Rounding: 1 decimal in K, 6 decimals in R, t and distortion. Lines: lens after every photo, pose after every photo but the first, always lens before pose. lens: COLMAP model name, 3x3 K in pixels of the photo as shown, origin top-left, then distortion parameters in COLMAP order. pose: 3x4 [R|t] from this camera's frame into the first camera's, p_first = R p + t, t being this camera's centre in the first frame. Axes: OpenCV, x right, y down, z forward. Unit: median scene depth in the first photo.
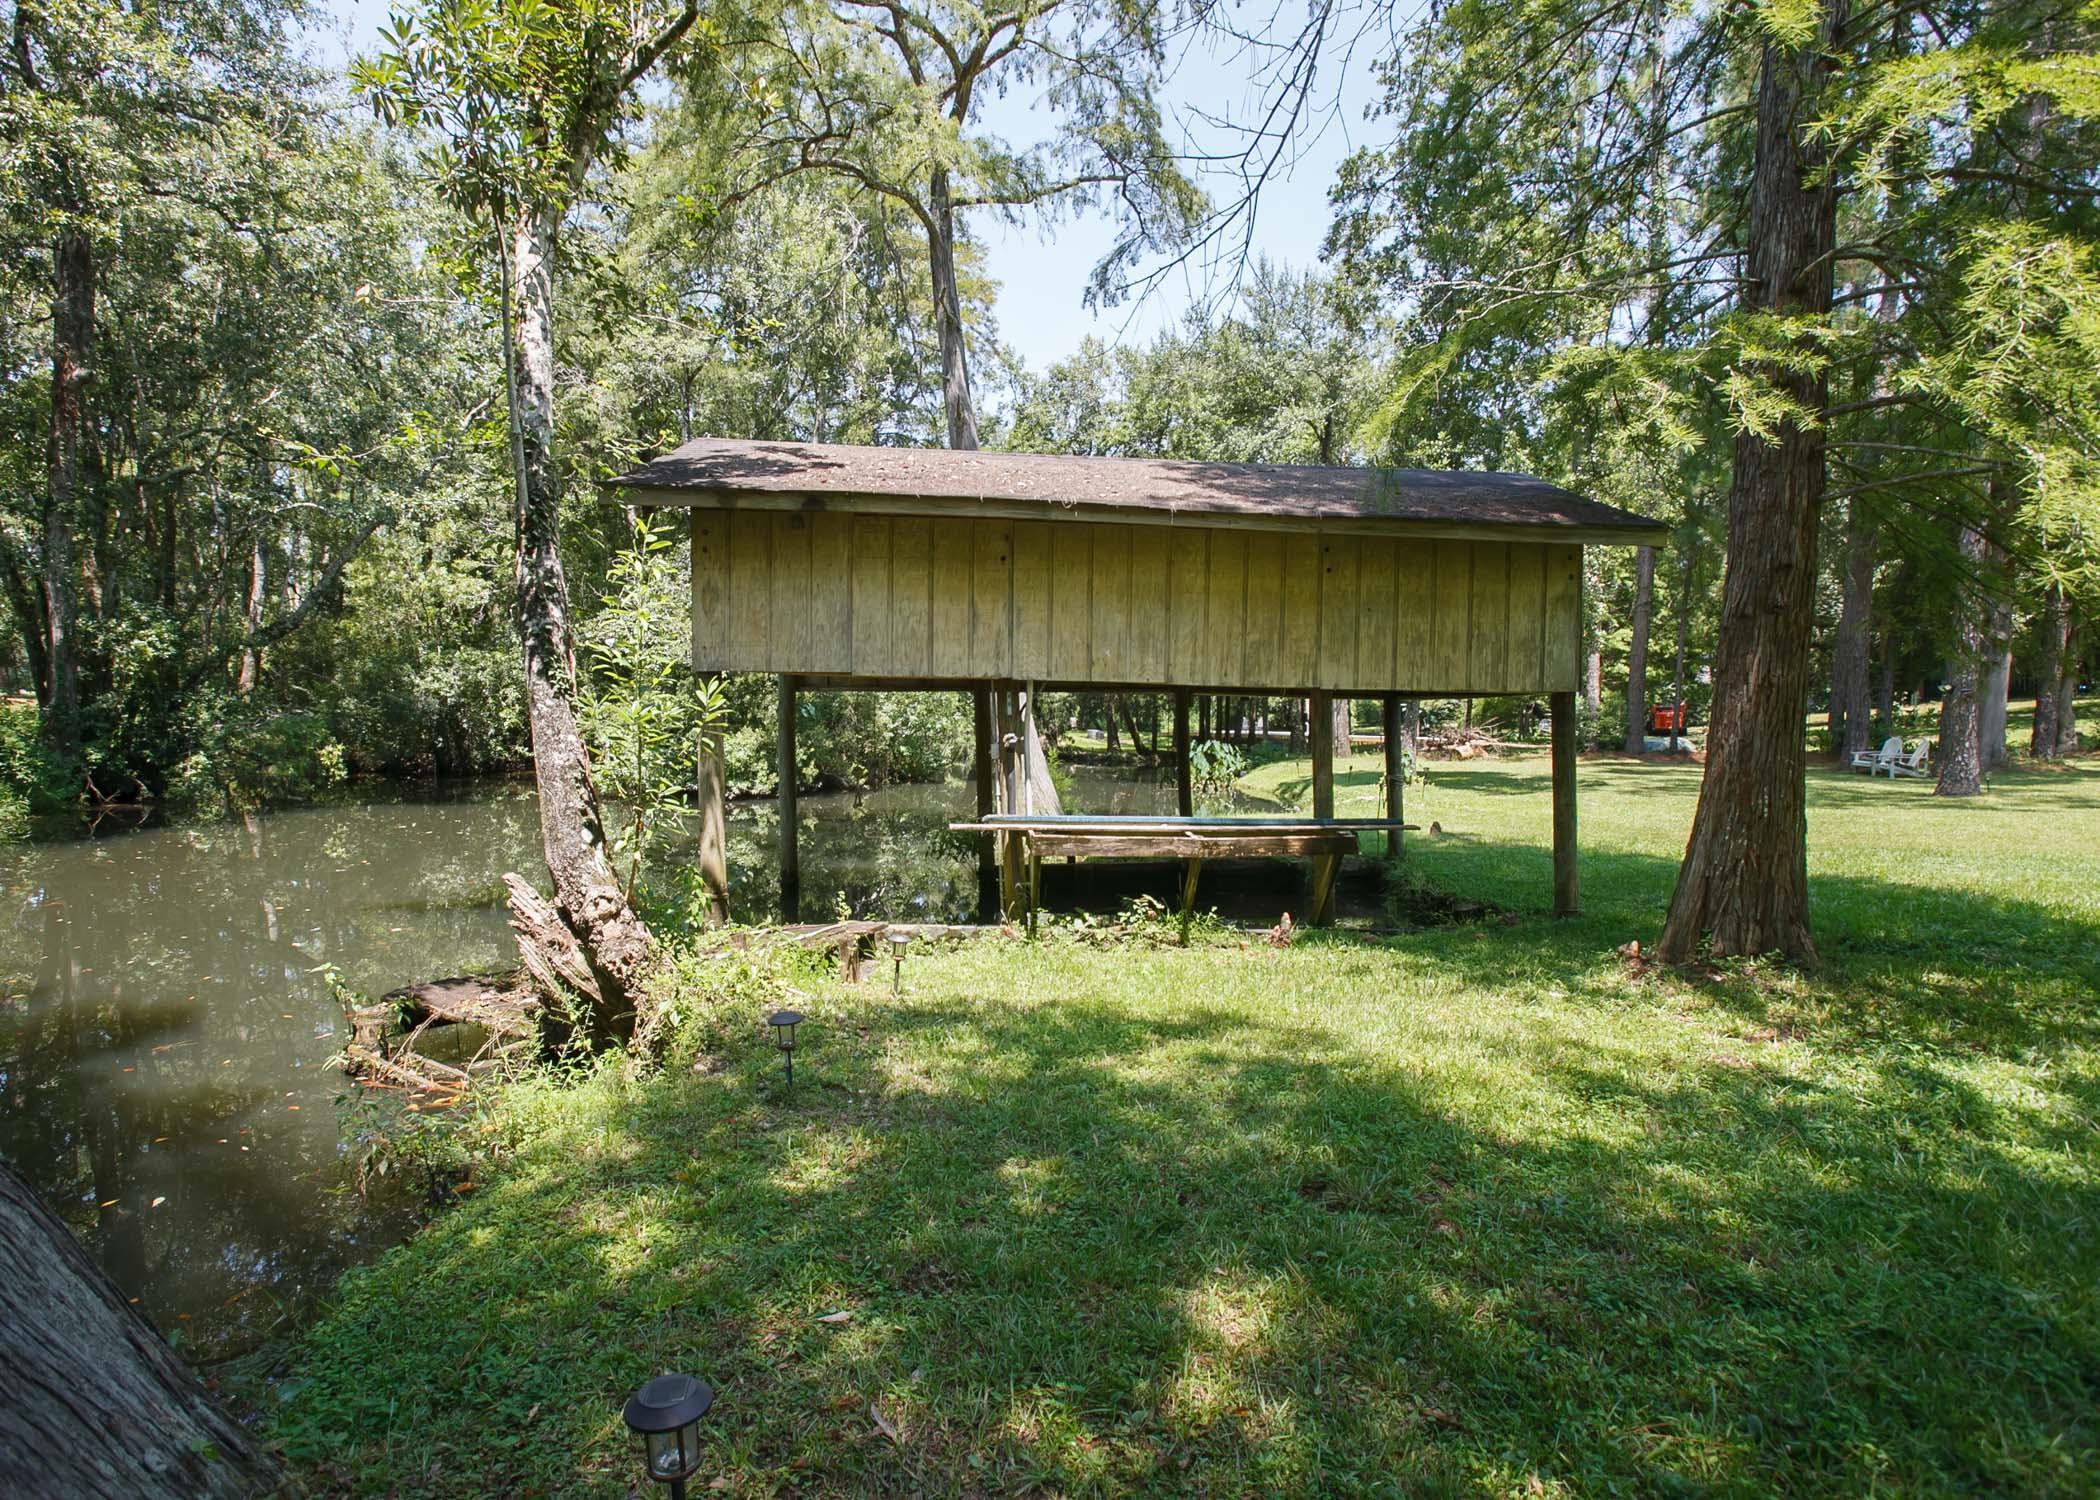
lens RADIAL K [[1141.9, 0, 974.9], [0, 1141.9, 792.5], [0, 0, 1]] dist [0.040502, 0.000109]
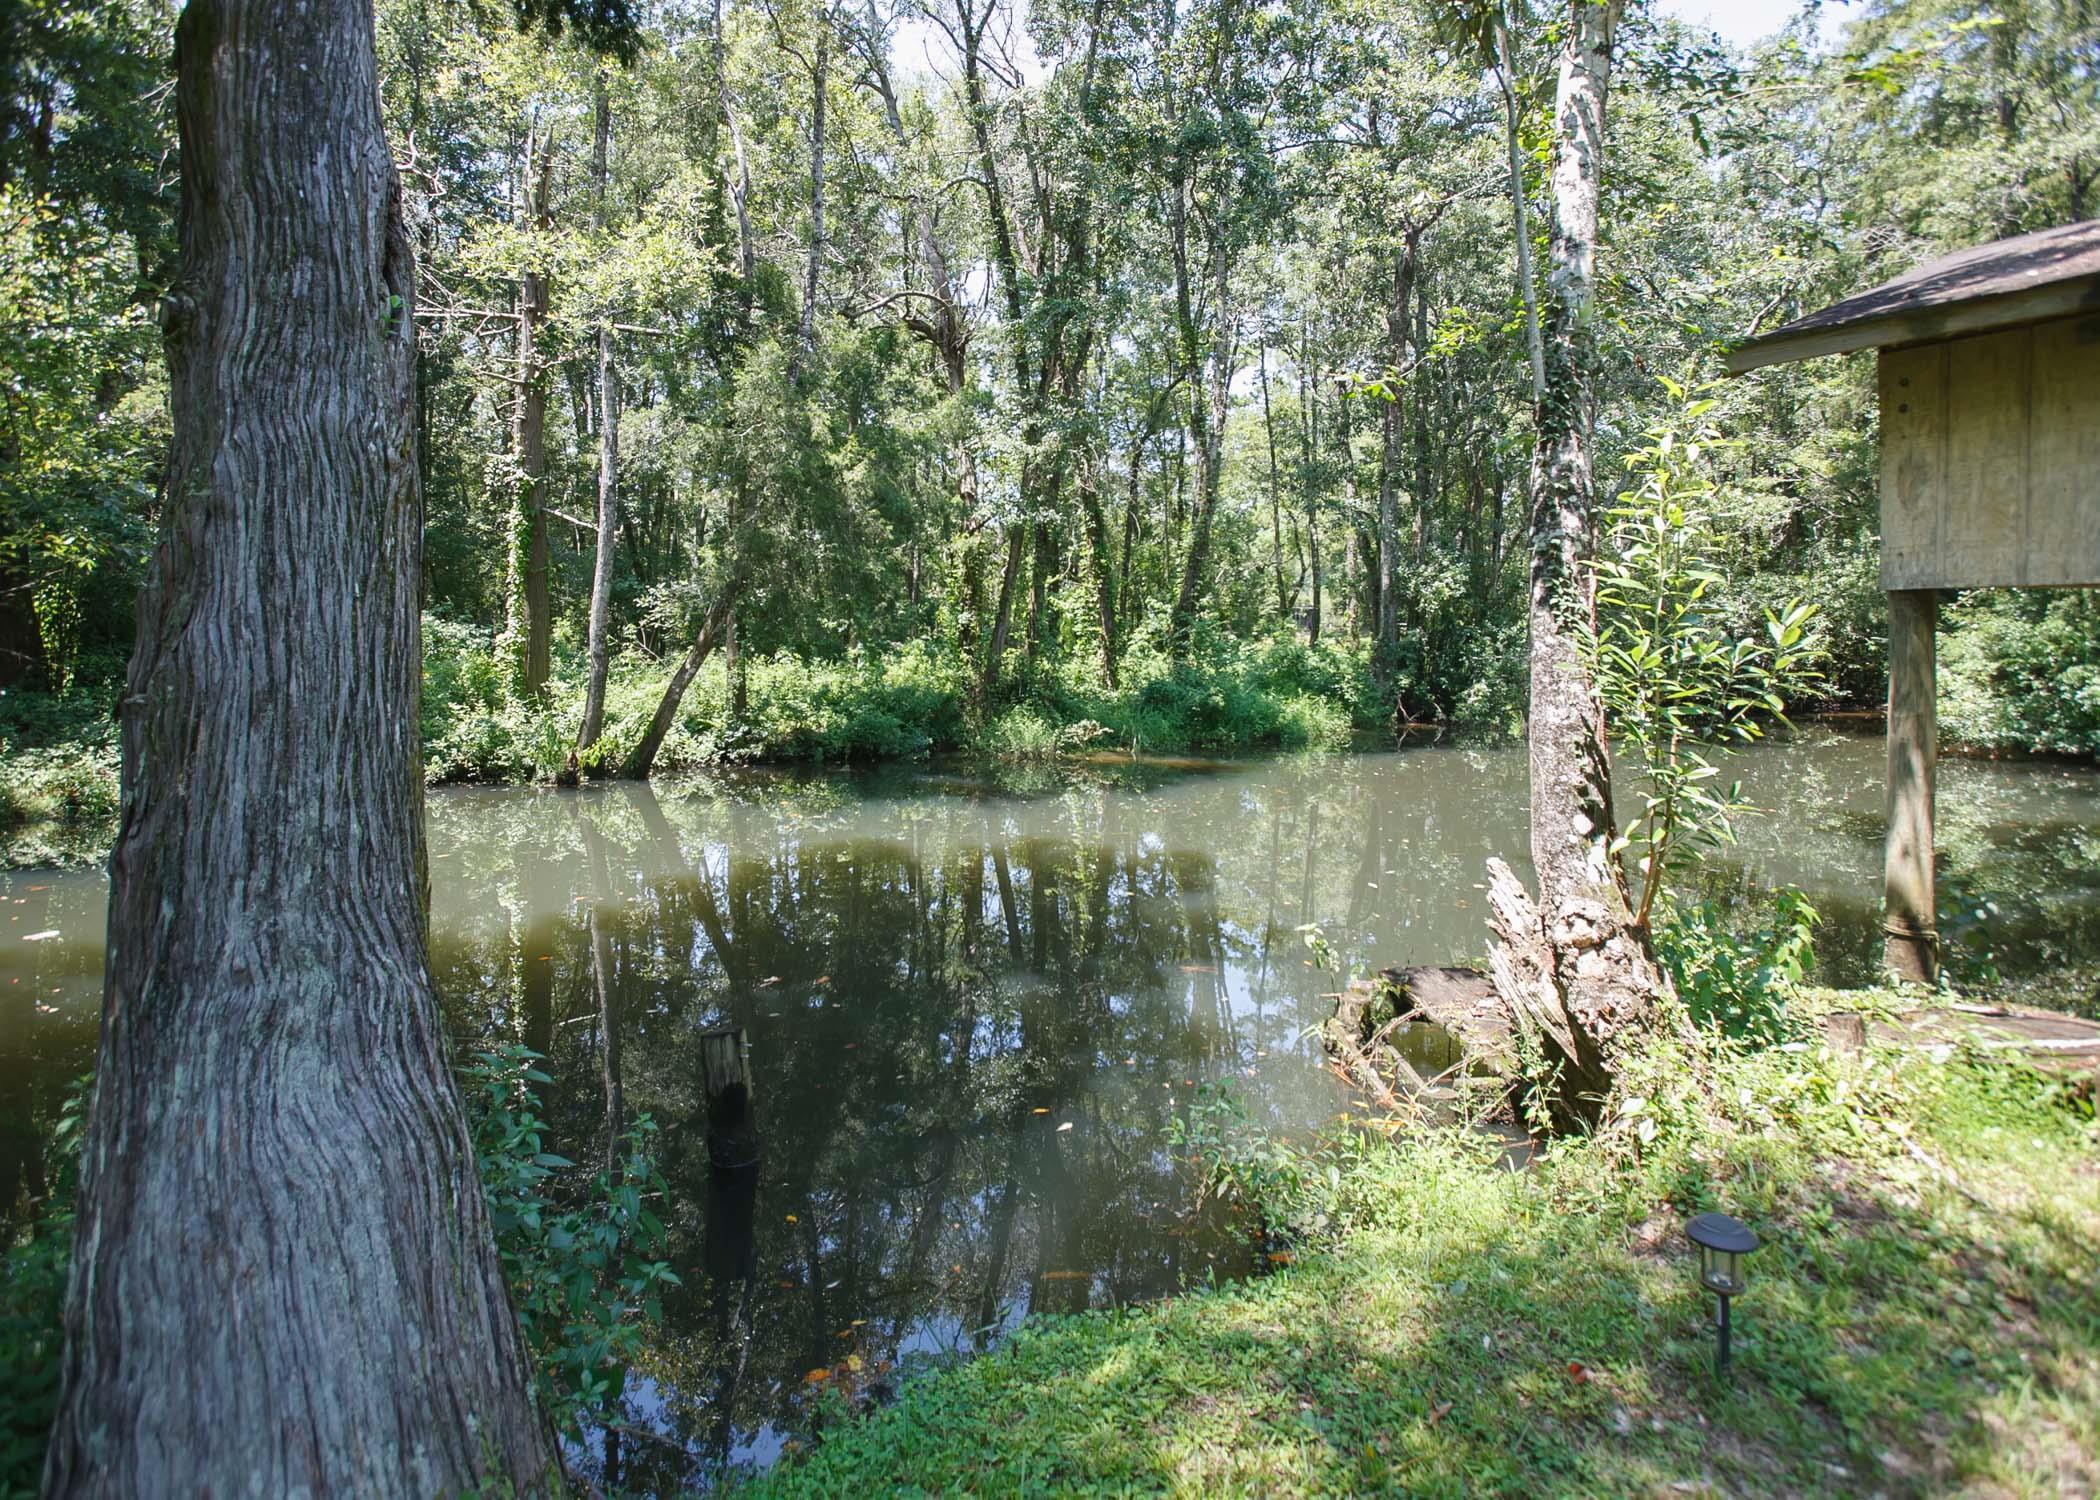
lens RADIAL K [[1108.3, 0, 1025.5], [0, 1108.3, 646.0], [0, 0, 1]] dist [-0.052567, 0.030543]
pose [[0.491178, 0.005804, -0.871040, 0.064032], [-0.062745, 0.997616, -0.028734, -0.023293], [0.868796, 0.068767, 0.490371, 0.250506]]
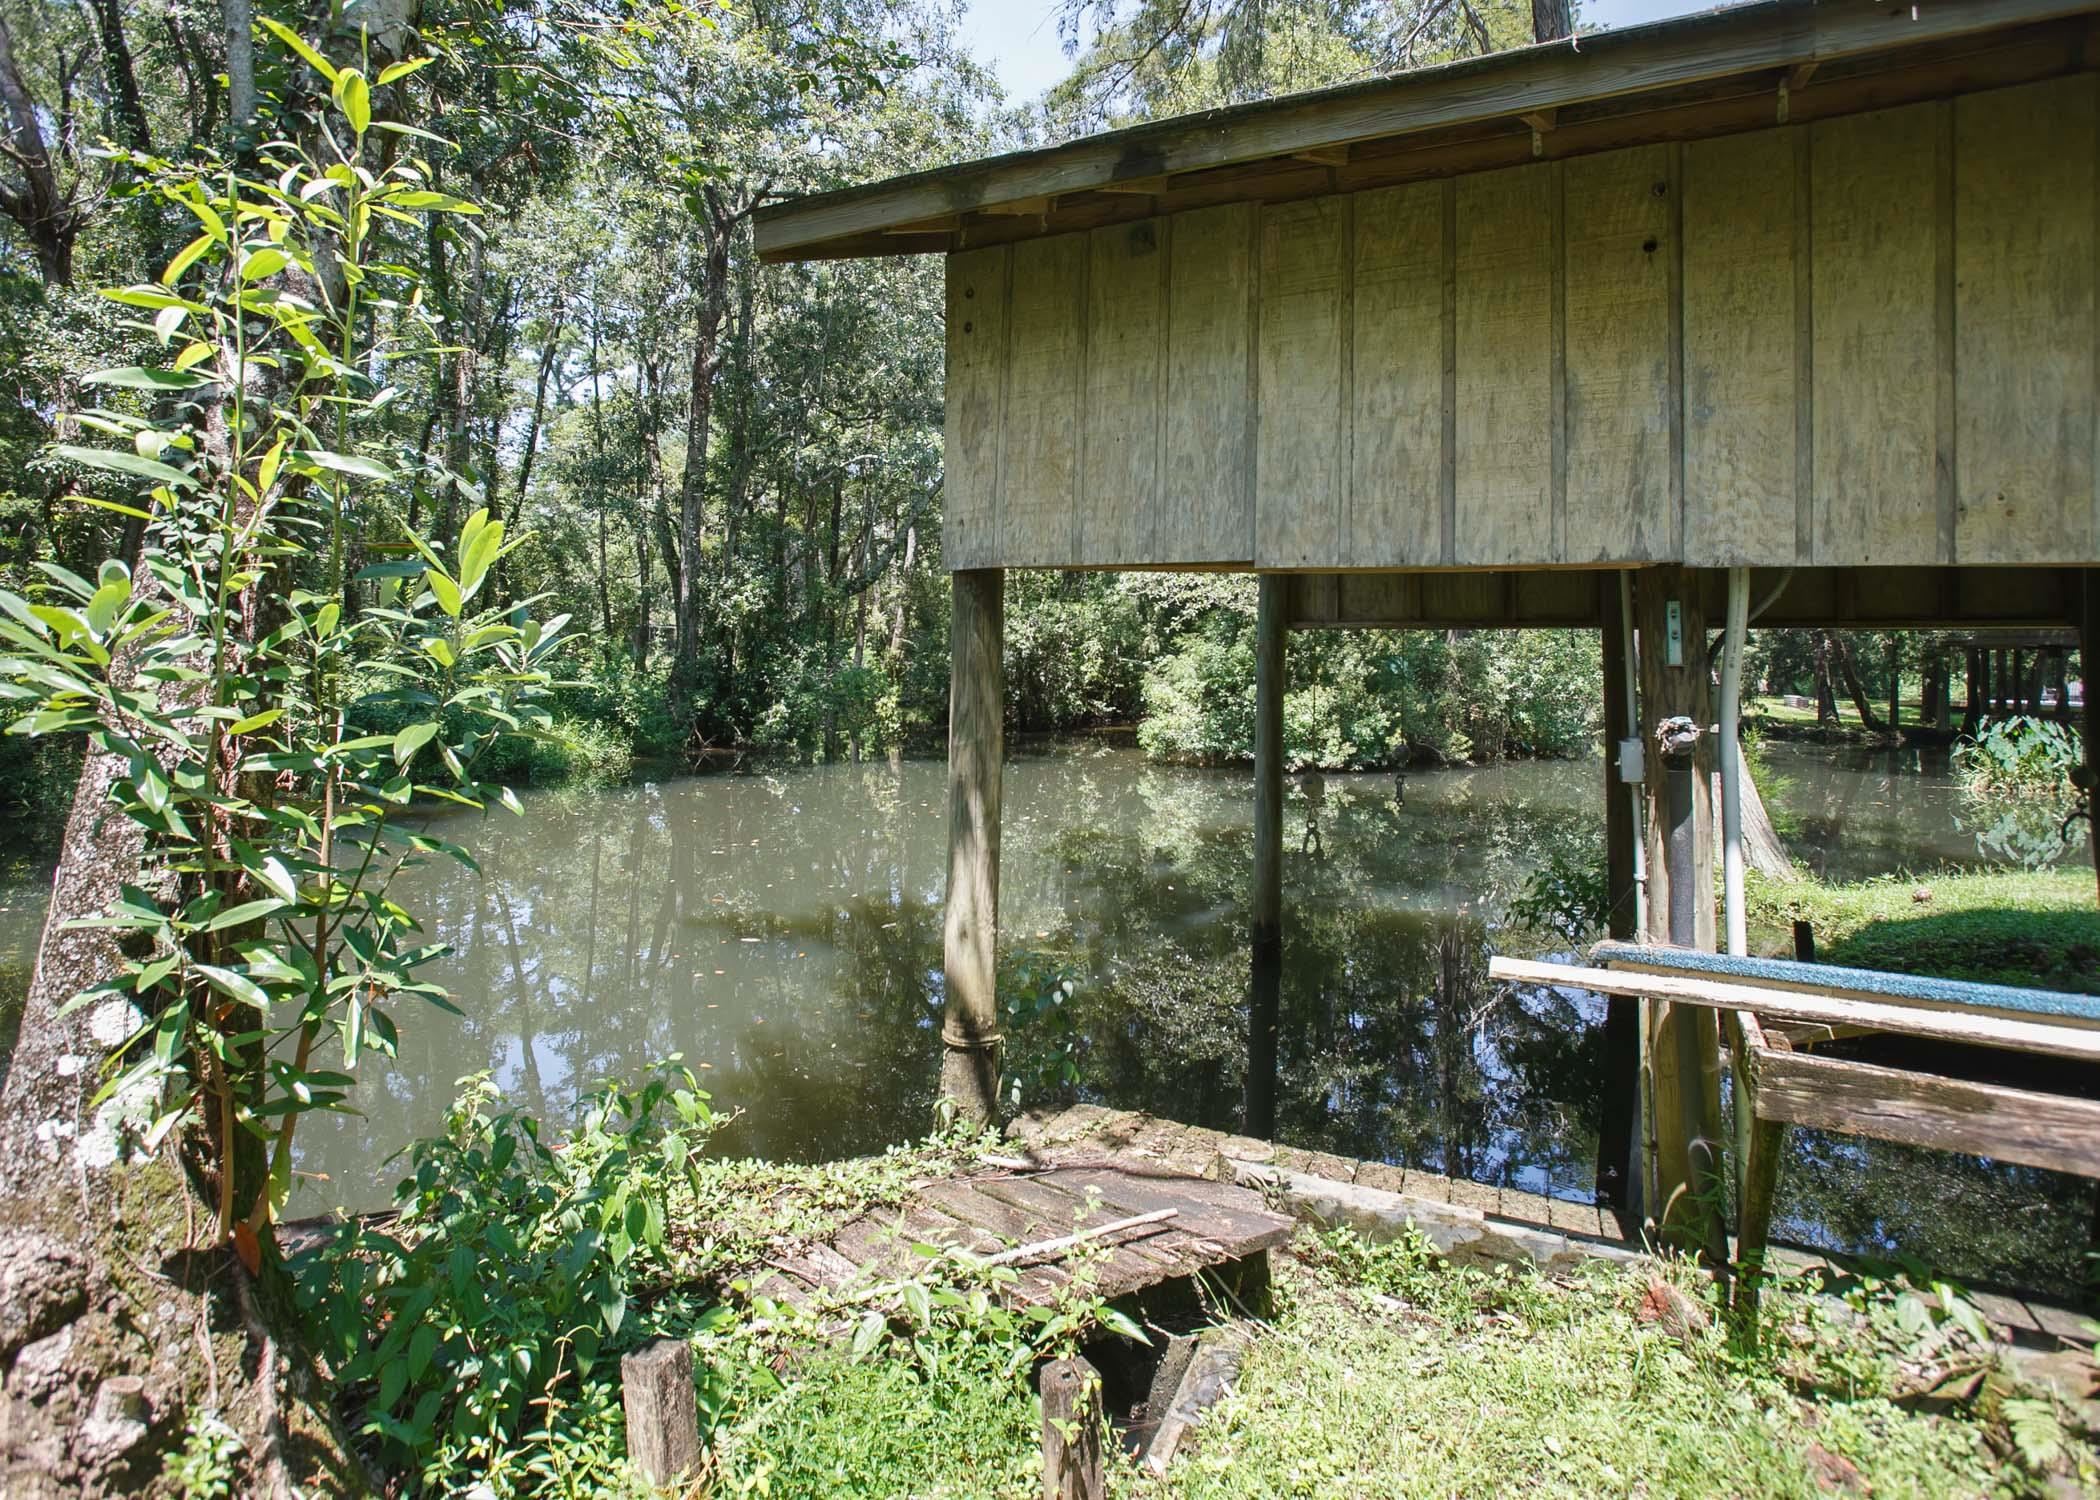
lens RADIAL K [[1074.2, 0, 1051.1], [0, 1074.2, 647.5], [0, 0, 1]] dist [-0.076327, 0.025045]
pose [[0.874998, 0.000862, -0.484127, 0.017966], [-0.044655, 0.995879, -0.078935, -0.039603], [0.482063, 0.090686, 0.871430, 0.623614]]
